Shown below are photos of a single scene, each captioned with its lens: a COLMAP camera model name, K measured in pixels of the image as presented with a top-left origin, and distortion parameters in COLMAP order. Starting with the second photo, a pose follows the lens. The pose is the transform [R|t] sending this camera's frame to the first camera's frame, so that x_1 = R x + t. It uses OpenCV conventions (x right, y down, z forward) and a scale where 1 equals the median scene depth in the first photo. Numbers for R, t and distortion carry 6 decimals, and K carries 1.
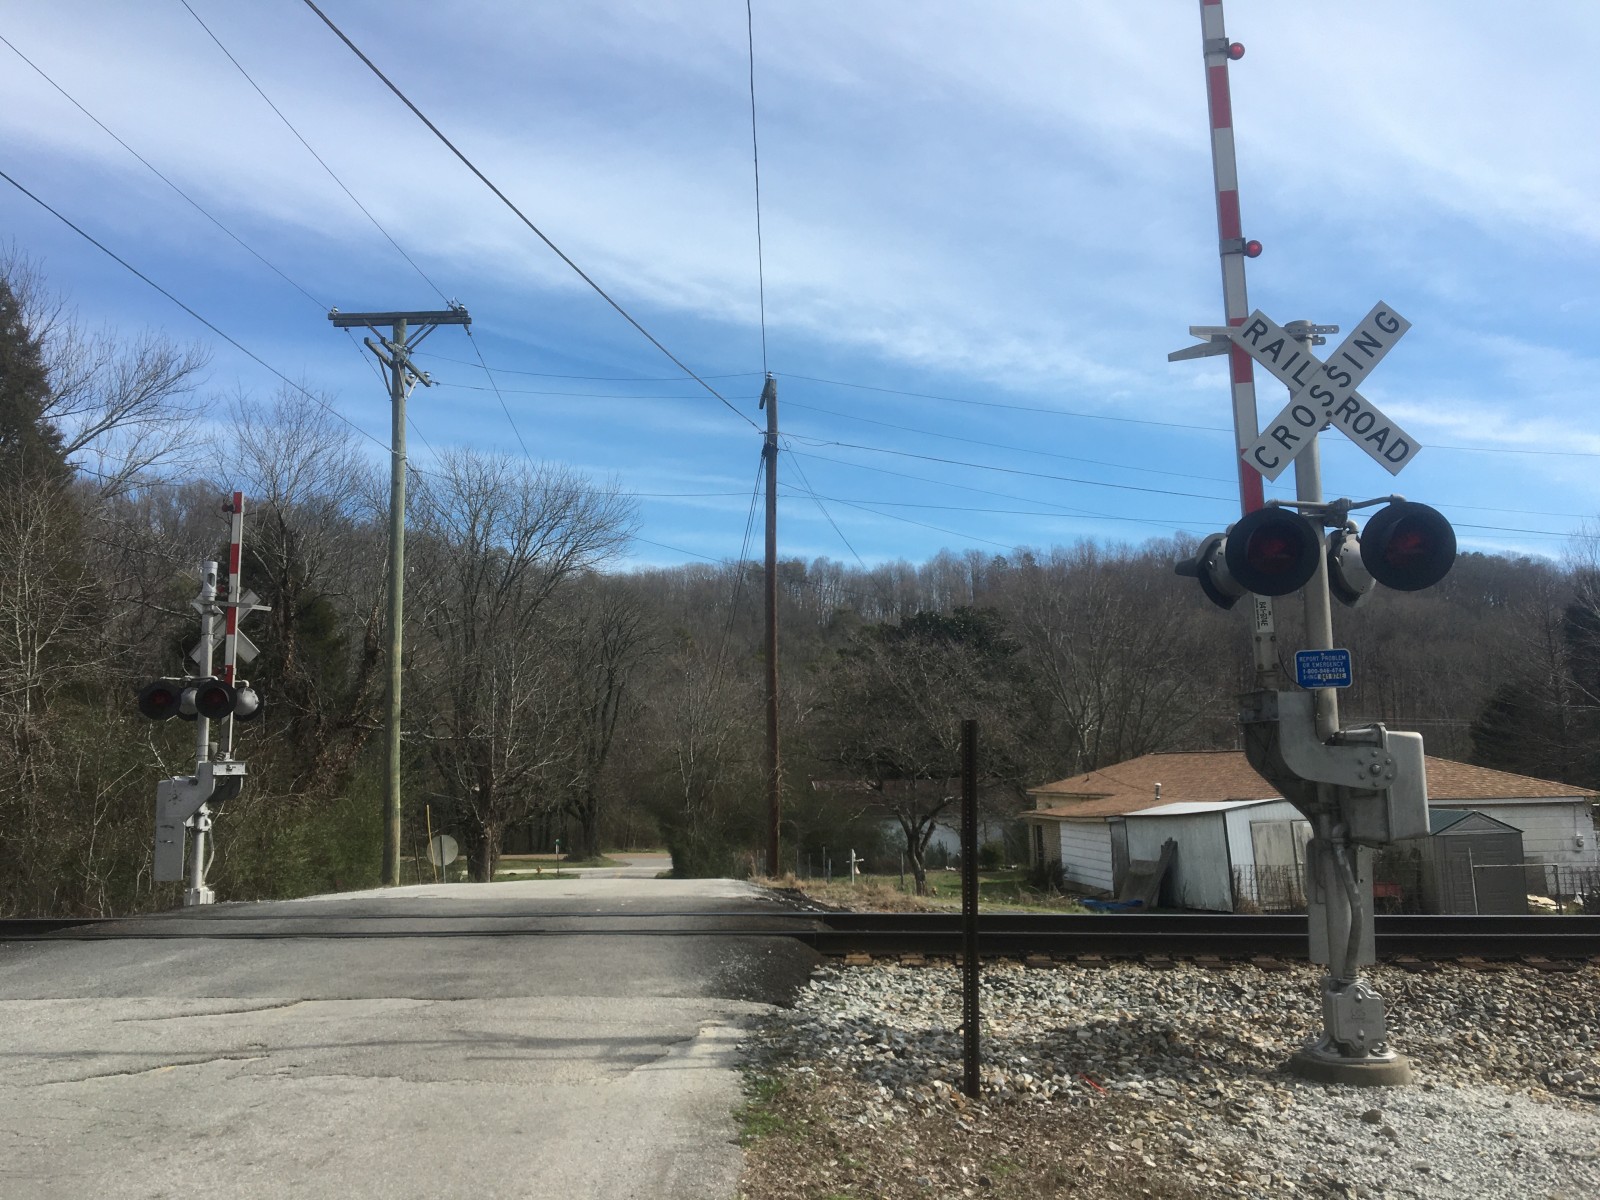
lens RADIAL K [[1367.0, 0, 783.1], [0, 1367.0, 617.8], [0, 0, 1]] dist [0.082496, -0.109015]
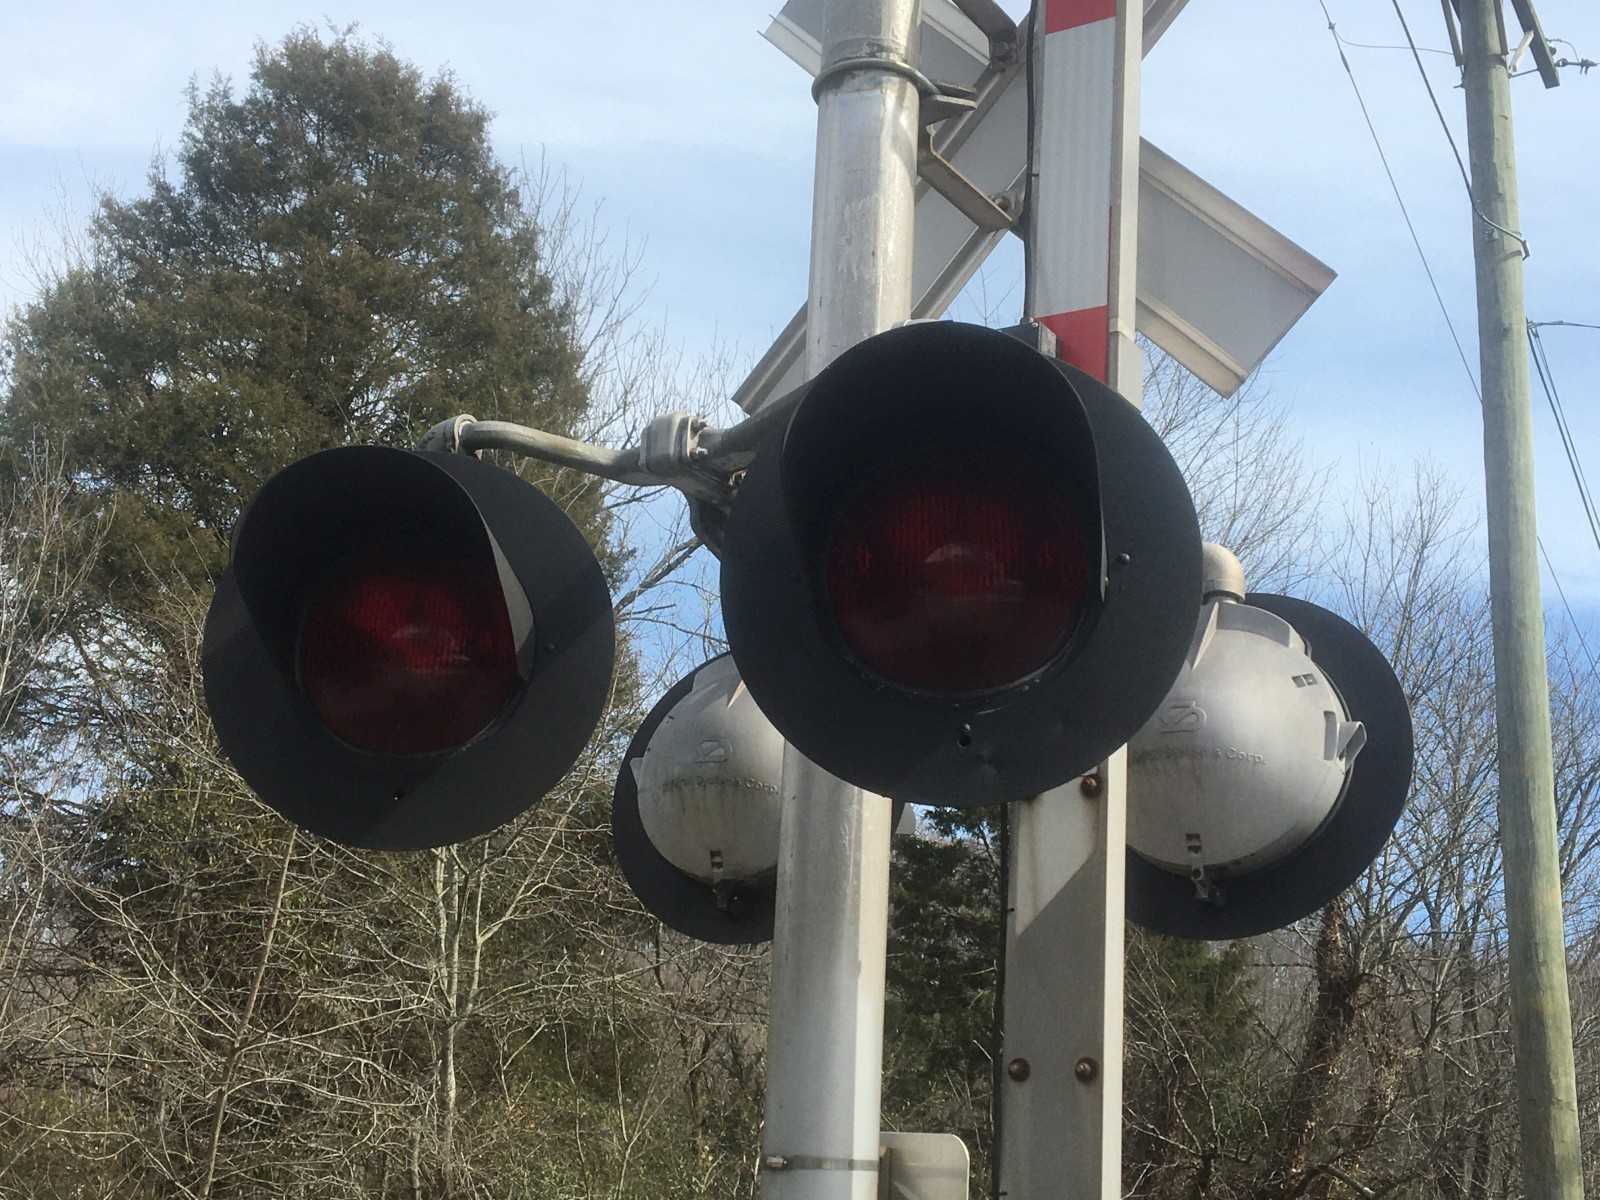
lens RADIAL K [[2178.0, 0, 753.7], [0, 2178.0, 598.8], [0, 0, 1]] dist [0.043017, 0.038170]
pose [[0.894141, -0.076553, -0.441193, -0.711731], [-0.014872, 0.979658, -0.200124, 0.169171], [0.447538, 0.185501, 0.874814, 1.726904]]
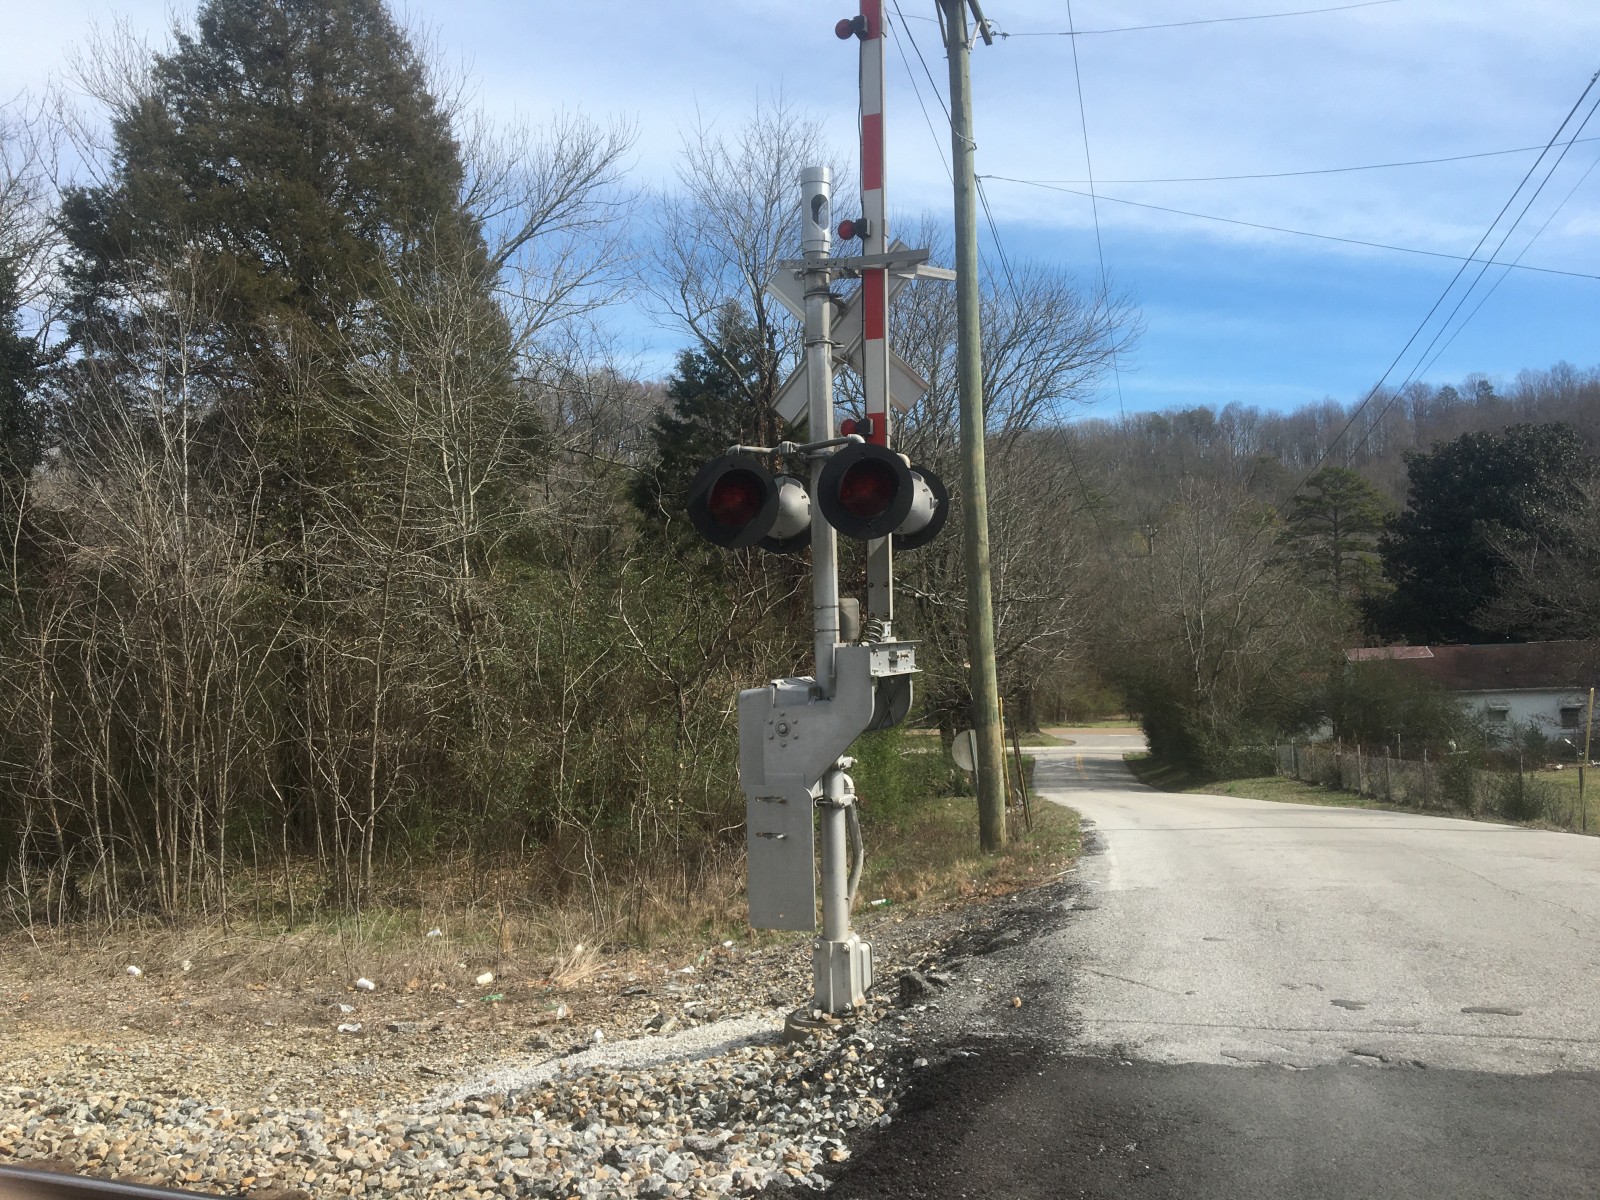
lens RADIAL K [[1342.6, 0, 796.5], [0, 1342.6, 645.5], [0, 0, 1]] dist [0.000492, -0.000074]
pose [[0.965617, -0.019855, -0.259211, -0.641281], [0.049659, 0.992807, 0.108945, 0.116698], [0.255183, -0.118071, 0.959656, 1.192909]]
